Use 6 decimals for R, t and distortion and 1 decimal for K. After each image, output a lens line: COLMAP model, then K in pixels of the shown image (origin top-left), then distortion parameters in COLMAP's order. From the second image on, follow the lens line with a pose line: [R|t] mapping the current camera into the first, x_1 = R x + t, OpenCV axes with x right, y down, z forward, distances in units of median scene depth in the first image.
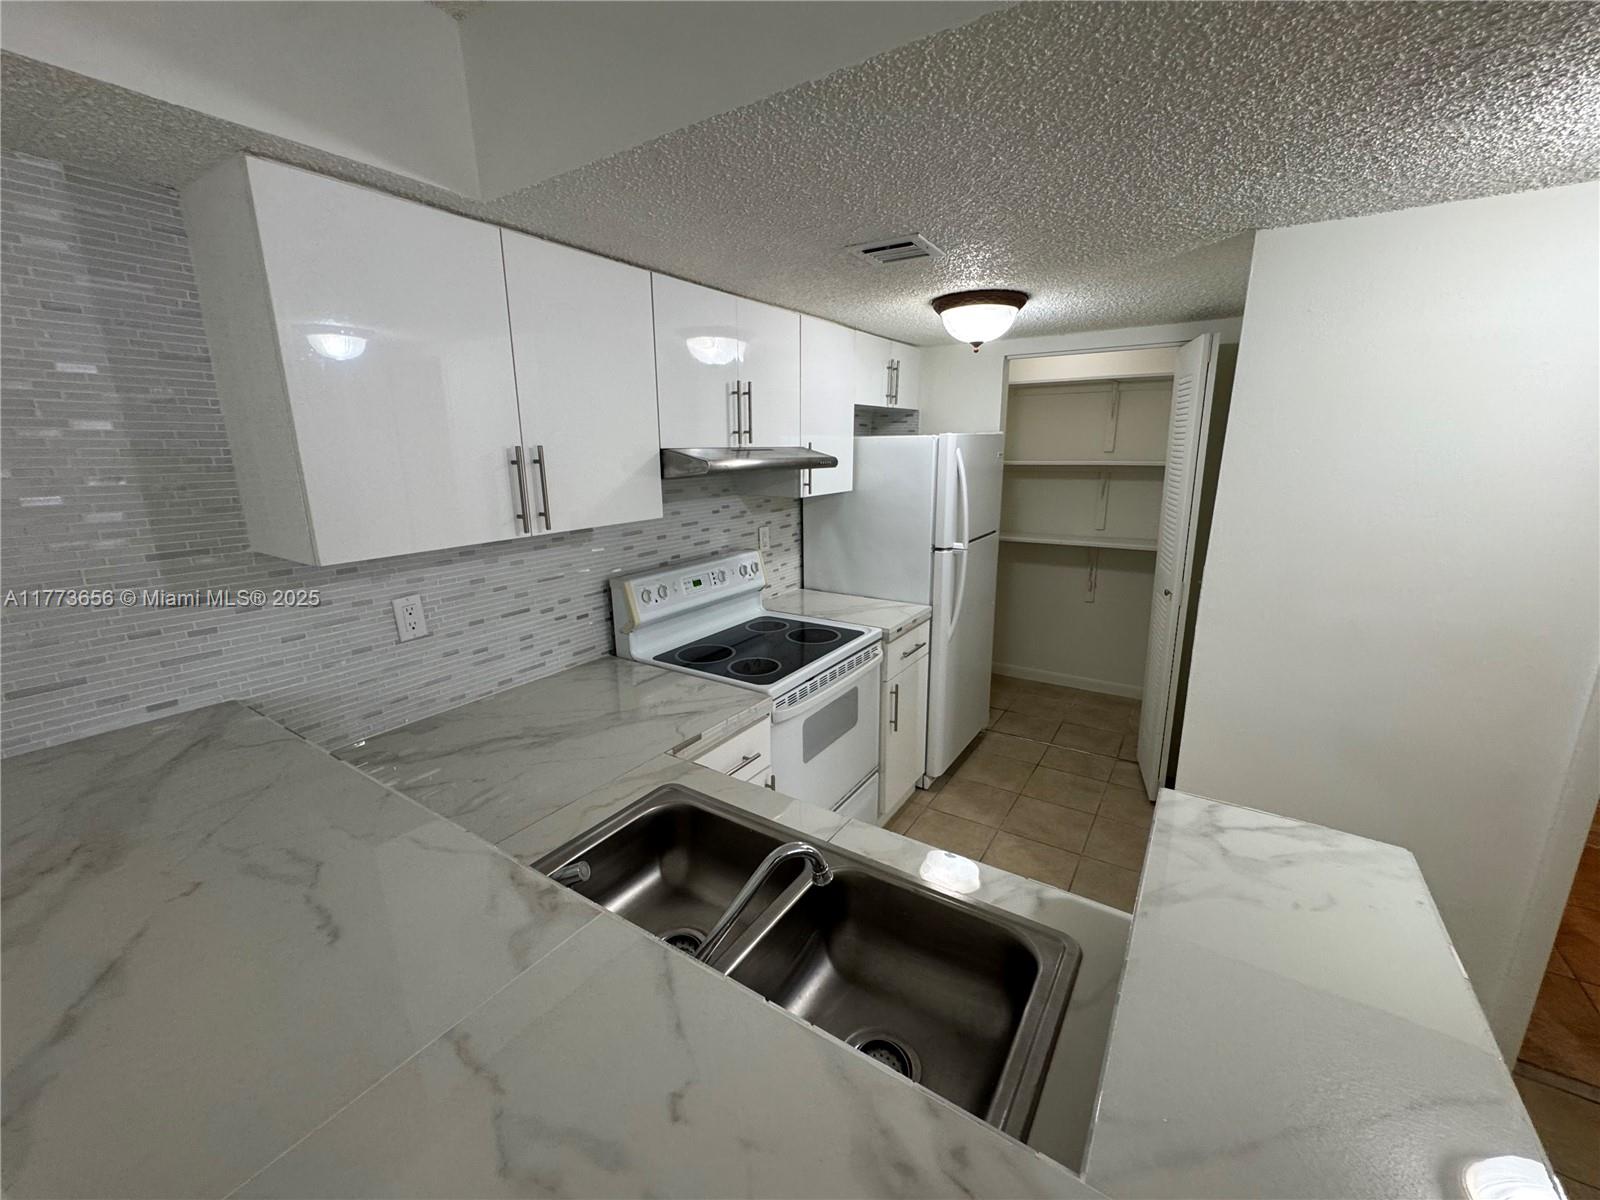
lens RADIAL K [[639.9, 0, 800.0], [0, 639.9, 600.0], [0, 0, 1]] dist [-0.001983, 0.000251]
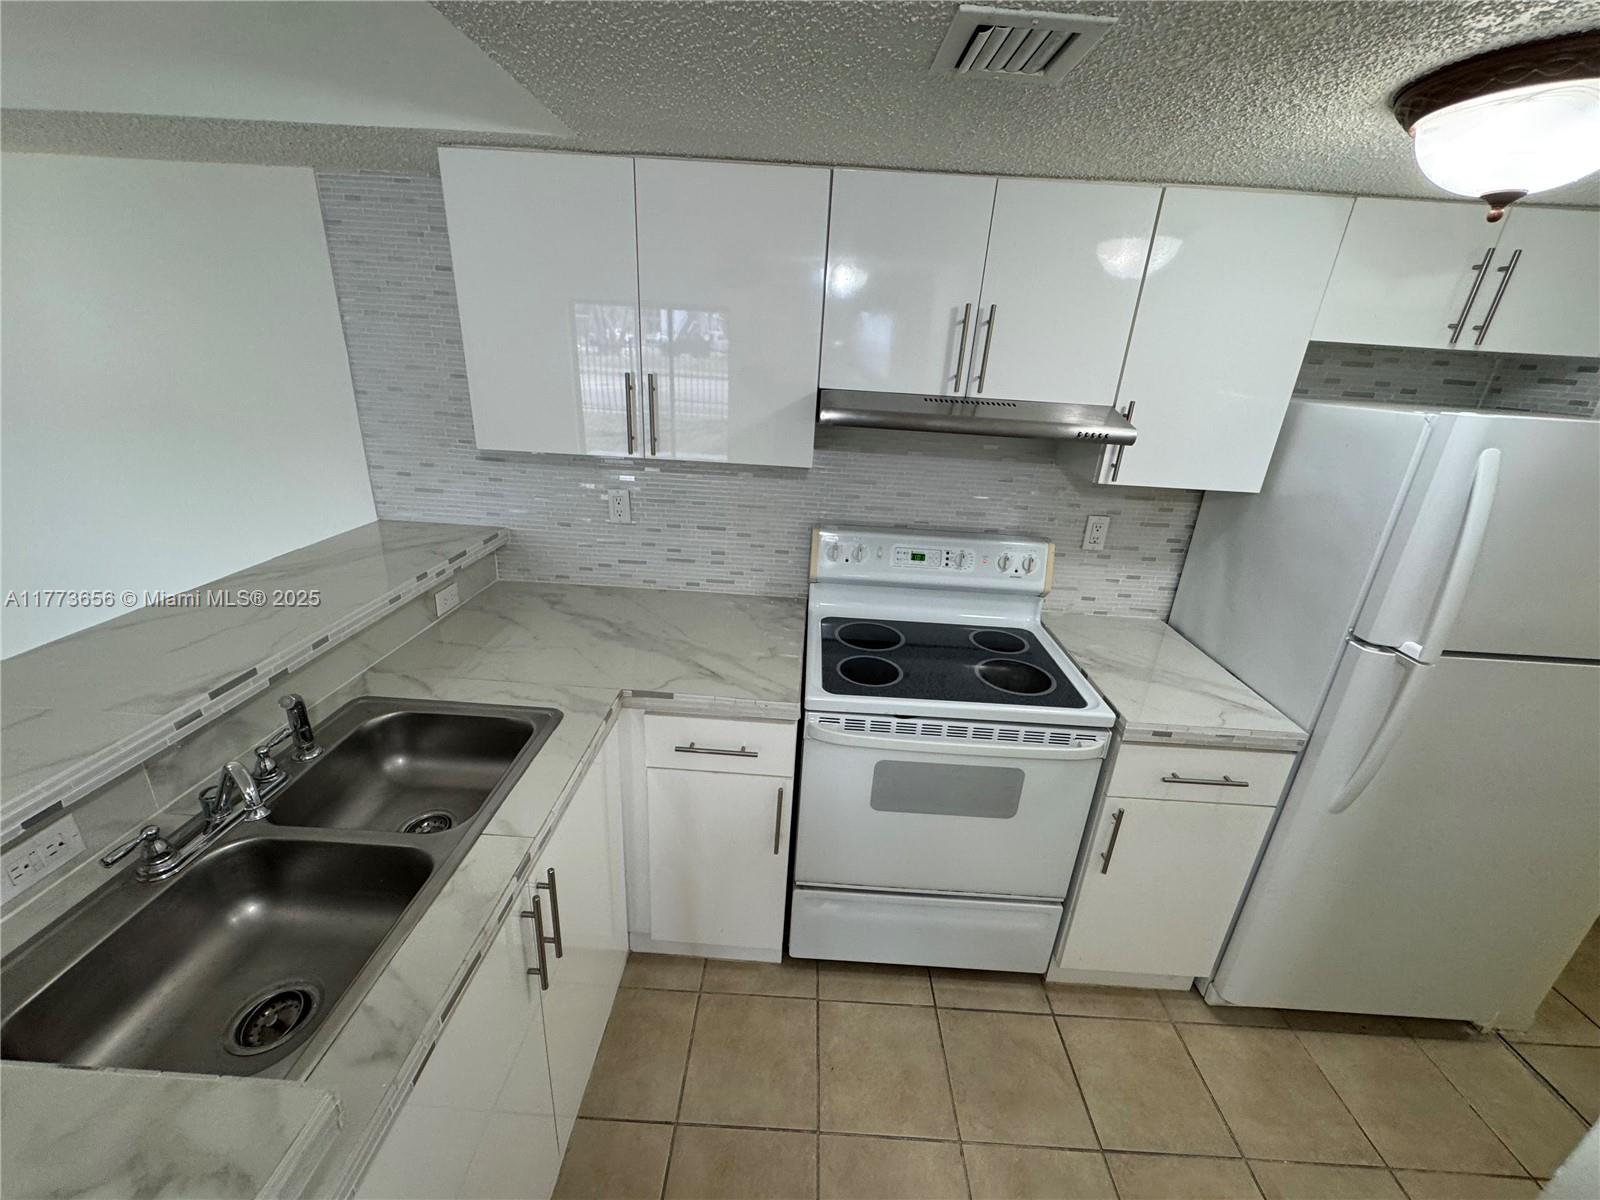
lens RADIAL K [[639.9, 0, 800.0], [0, 639.9, 600.0], [0, 0, 1]] dist [-0.001983, 0.000251]
pose [[0.521869, 0.343530, -0.780794, 0.449526], [-0.259839, 0.935844, 0.238076, -0.138878], [0.812488, 0.078636, 0.577650, 0.414944]]
